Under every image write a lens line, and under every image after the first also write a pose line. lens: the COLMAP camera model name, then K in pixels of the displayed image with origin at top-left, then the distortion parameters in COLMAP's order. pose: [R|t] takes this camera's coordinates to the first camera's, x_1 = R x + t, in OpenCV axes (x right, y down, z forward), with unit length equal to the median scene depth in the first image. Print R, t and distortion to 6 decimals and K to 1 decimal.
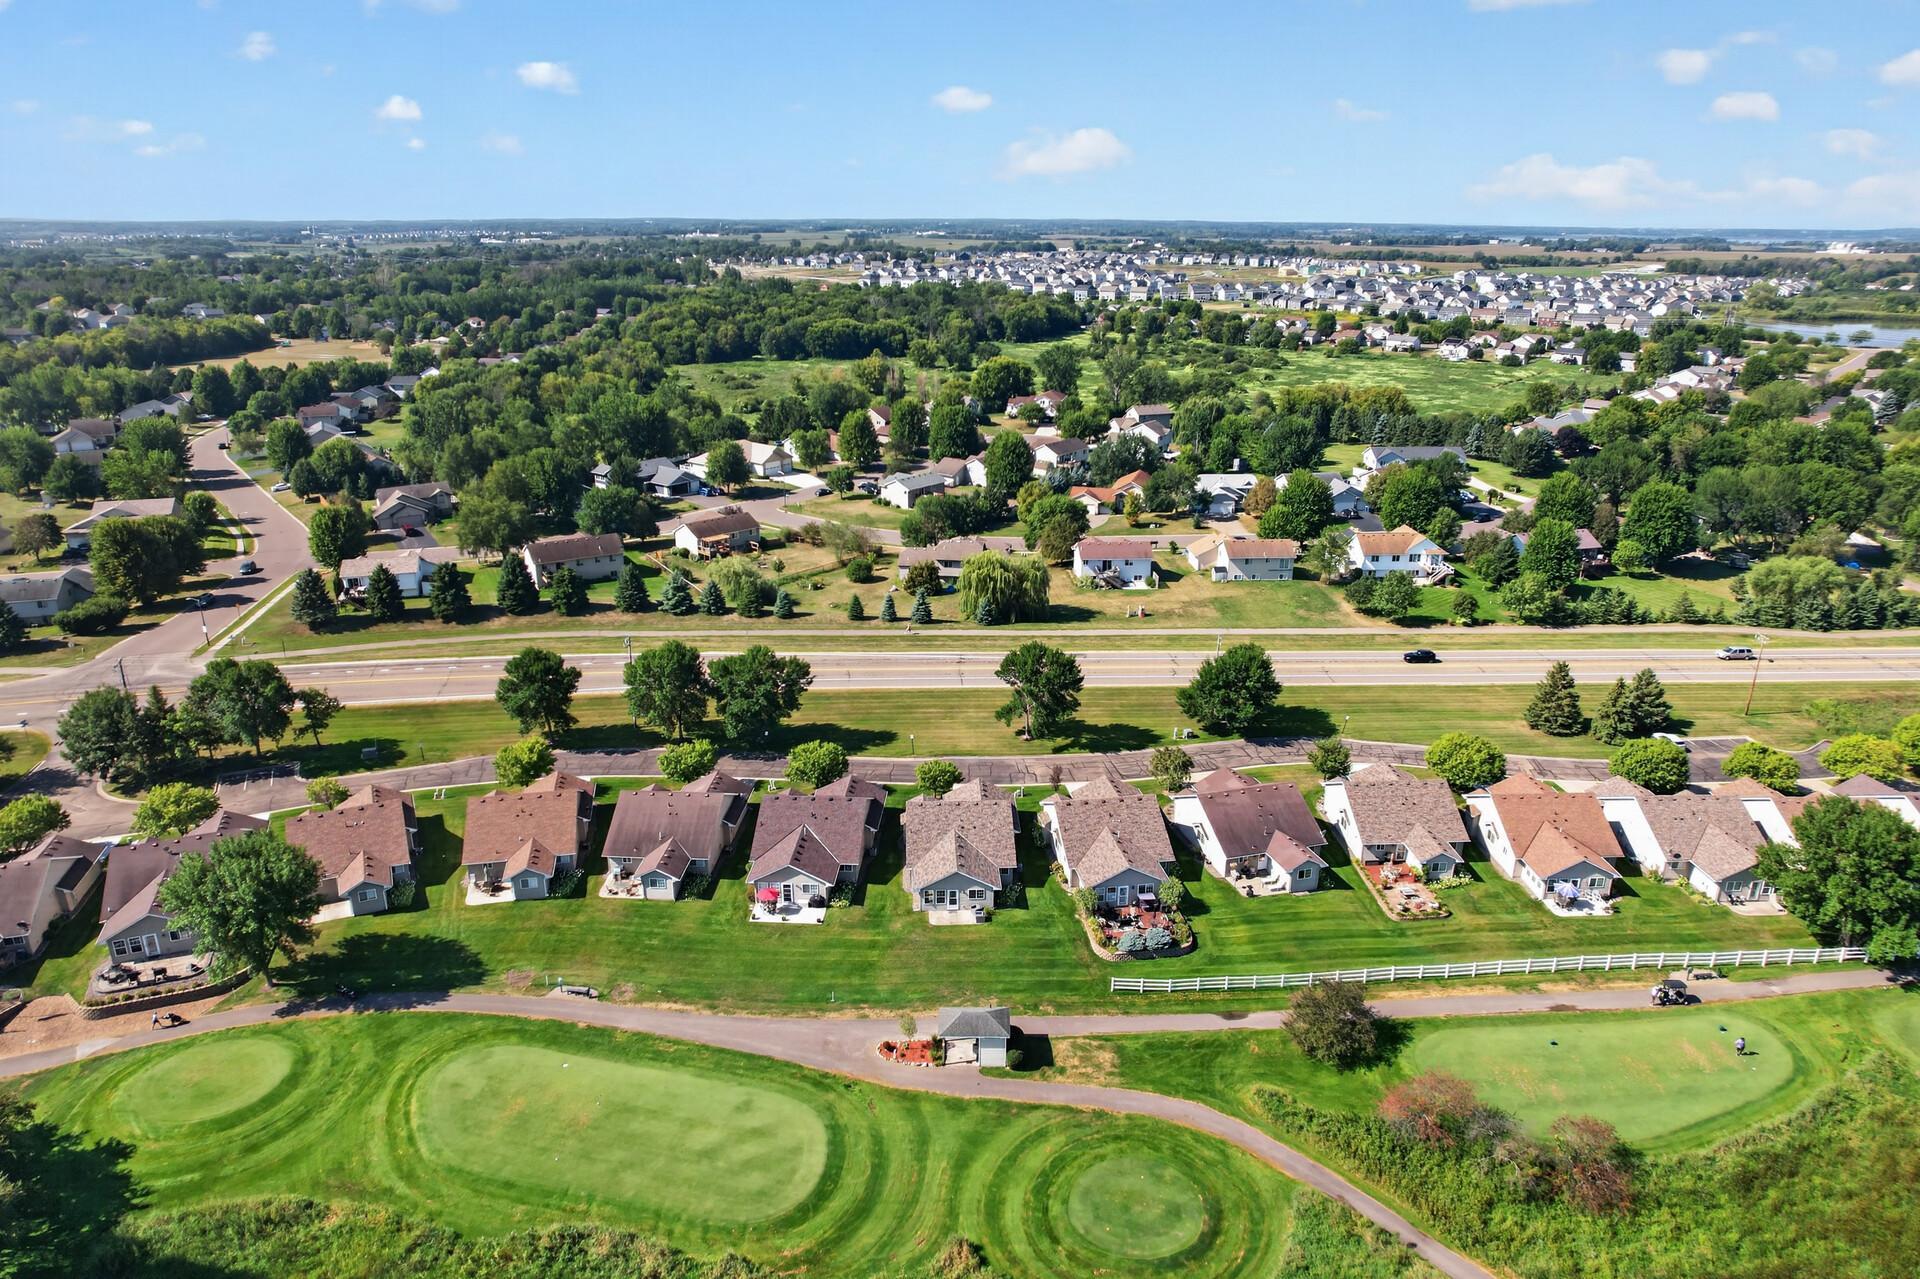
lens RADIAL K [[1262.4, 0, 961.2], [0, 1262.4, 609.5], [0, 0, 1]] dist [-0.078787, 0.070204]
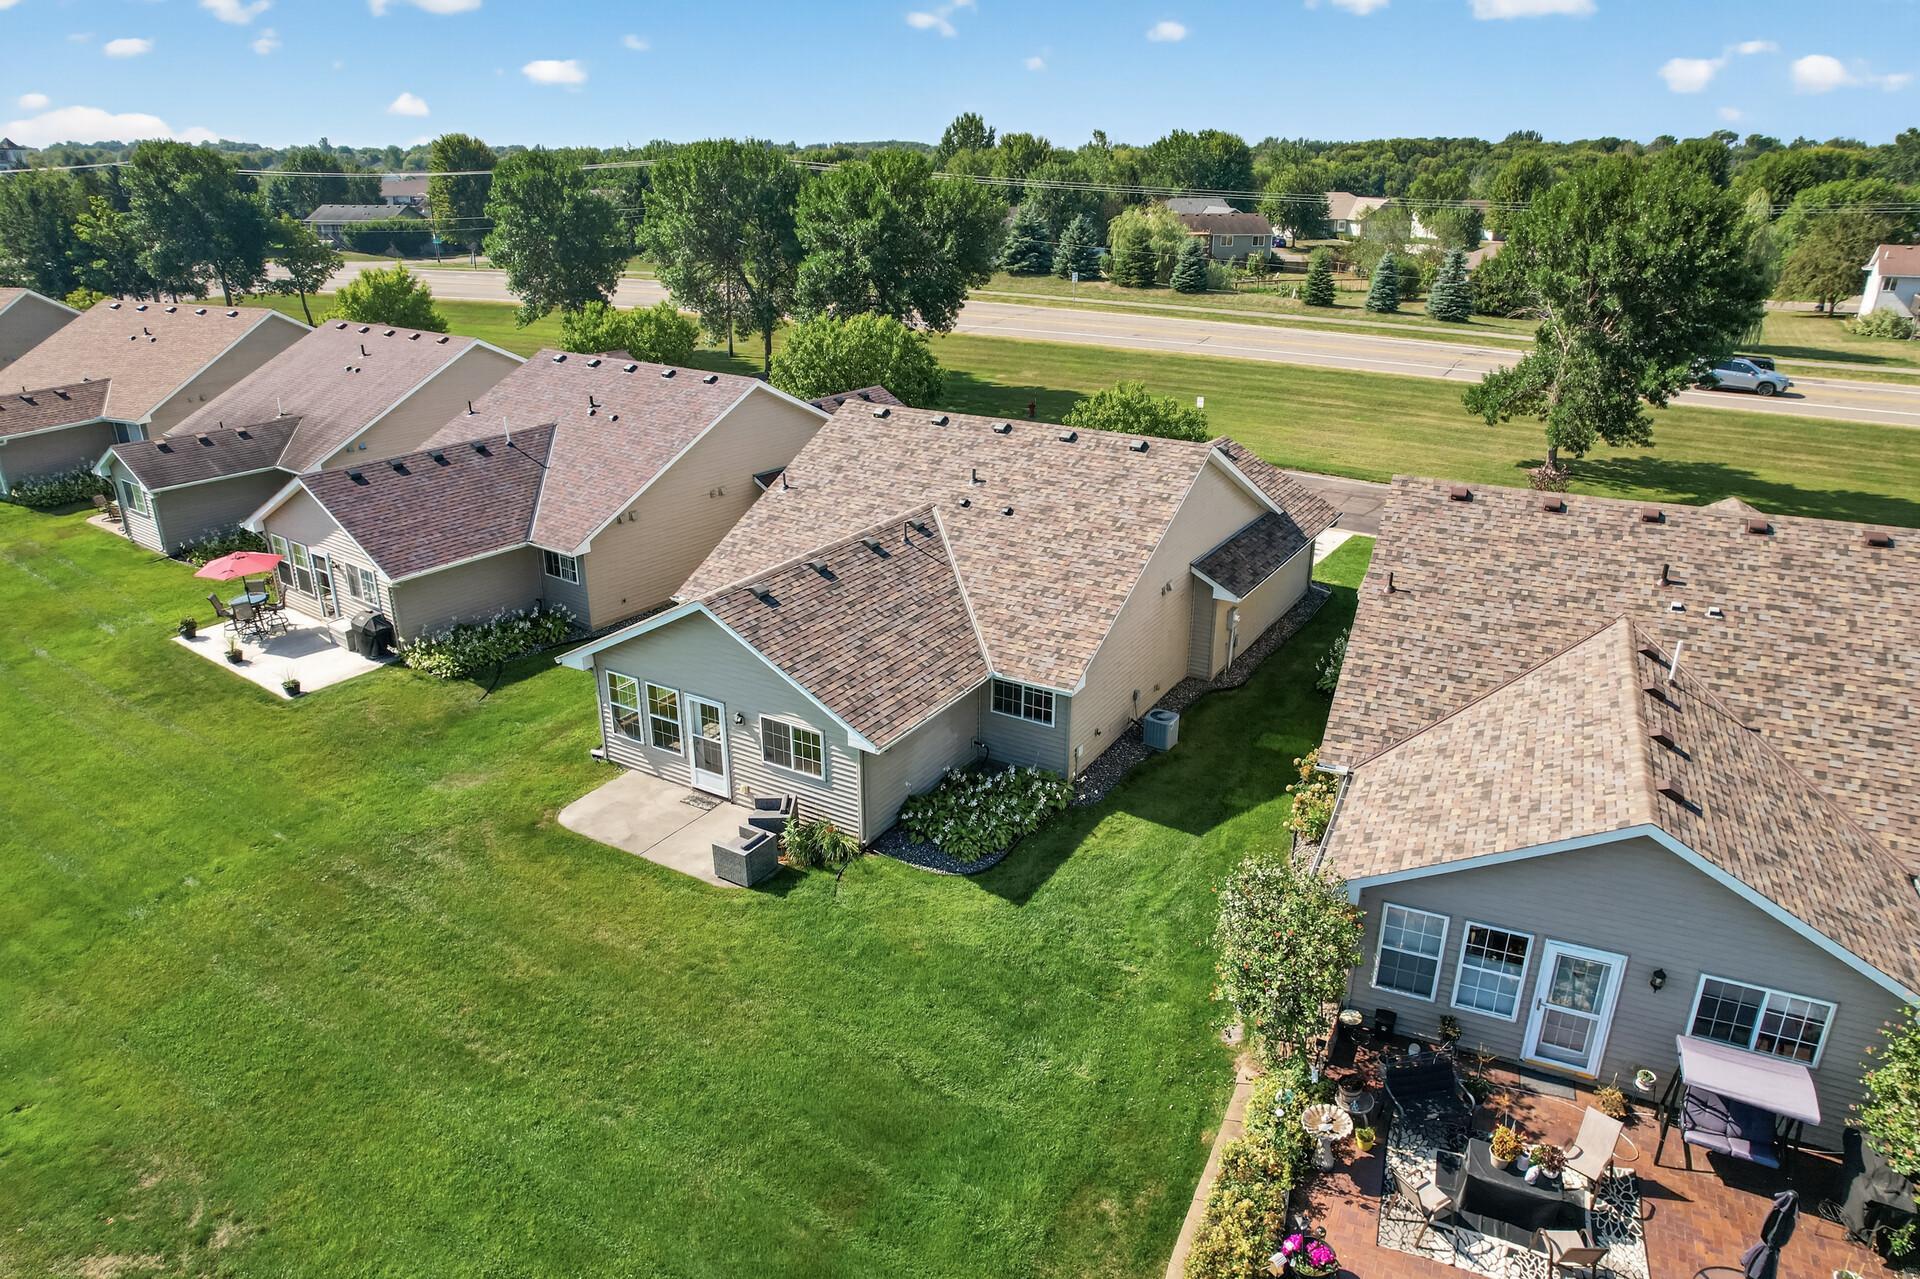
lens RADIAL K [[1247.1, 0, 968.7], [0, 1247.1, 629.0], [0, 0, 1]] dist [-0.076321, 0.069075]
pose [[0.834190, 0.200724, -0.513650, 0.103827], [-0.172585, 0.979643, 0.102539, 0.138890], [0.523776, 0.003111, 0.851851, 0.644217]]
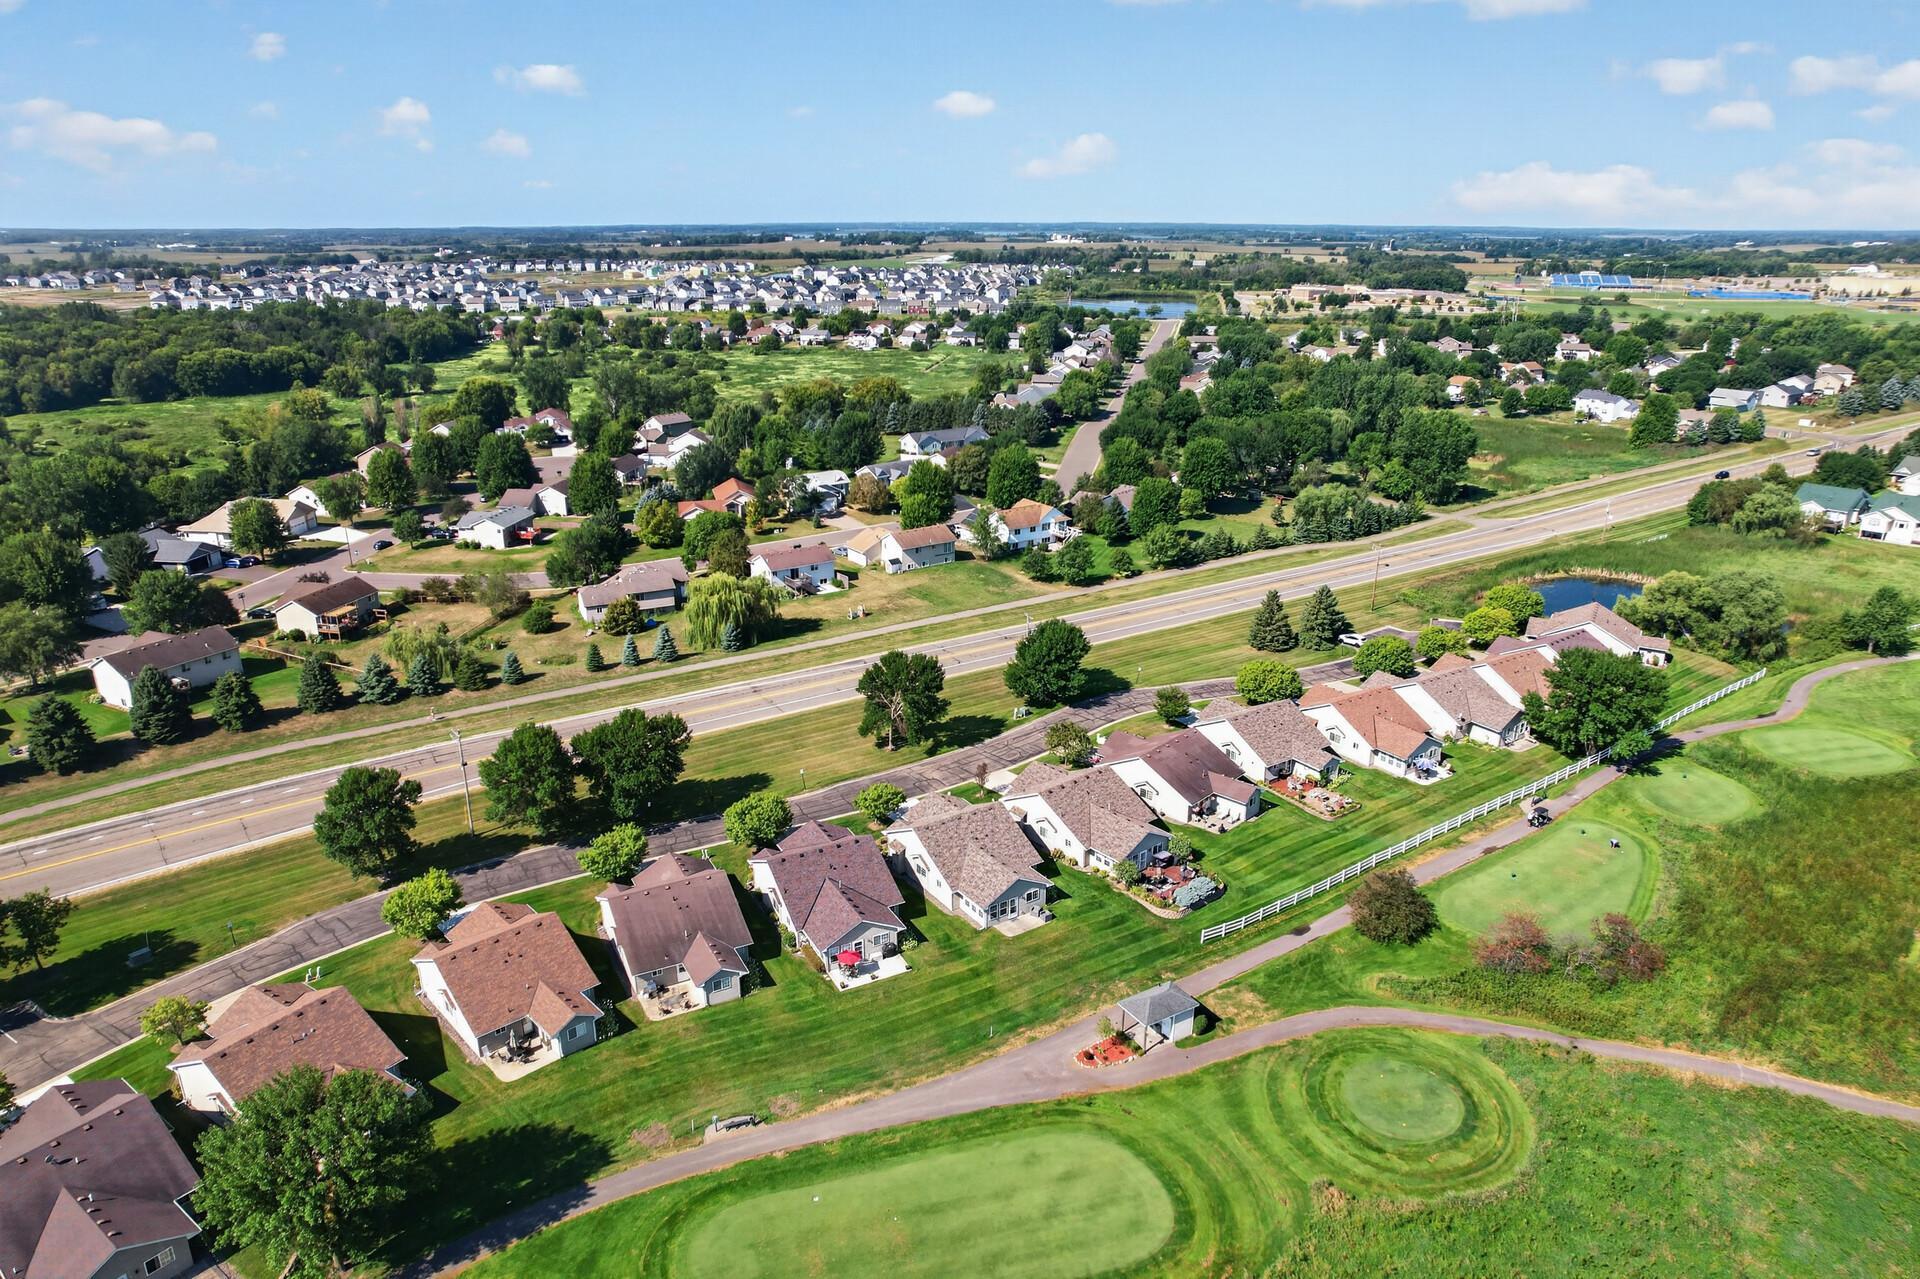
lens RADIAL K [[1247.1, 0, 968.7], [0, 1247.1, 629.0], [0, 0, 1]] dist [-0.076321, 0.069075]
pose [[0.852515, -0.167923, 0.494995, -0.374253], [0.159948, 0.985372, 0.058805, -0.039704], [-0.497629, 0.029041, 0.866904, 0.117261]]
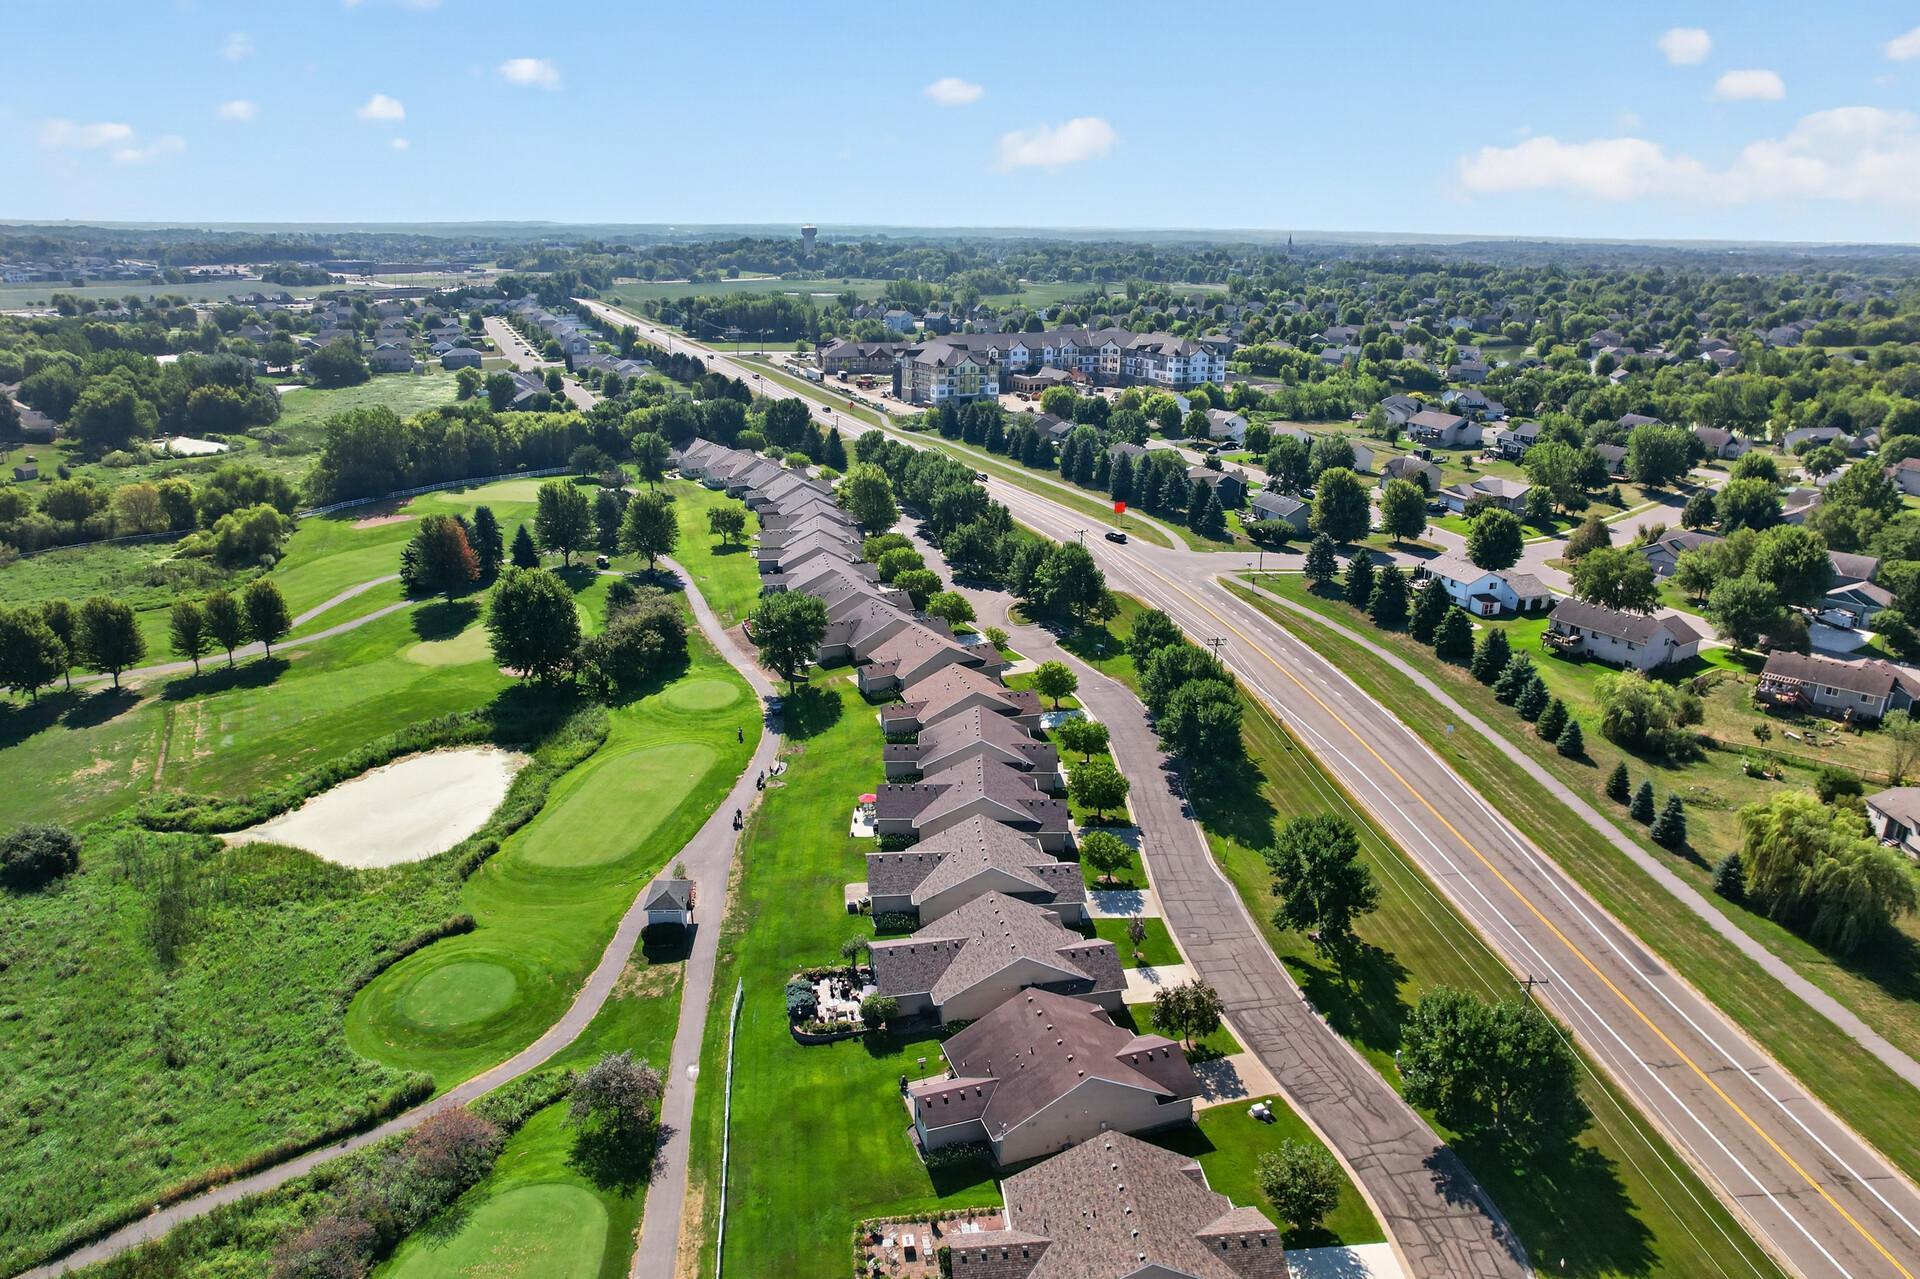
lens RADIAL K [[1262.4, 0, 961.2], [0, 1262.4, 609.5], [0, 0, 1]] dist [-0.078787, 0.070204]
pose [[0.055918, 0.293954, -0.954183, 0.682319], [-0.312354, 0.912858, 0.262918, -0.192837], [0.948319, 0.283341, 0.142863, 0.622409]]
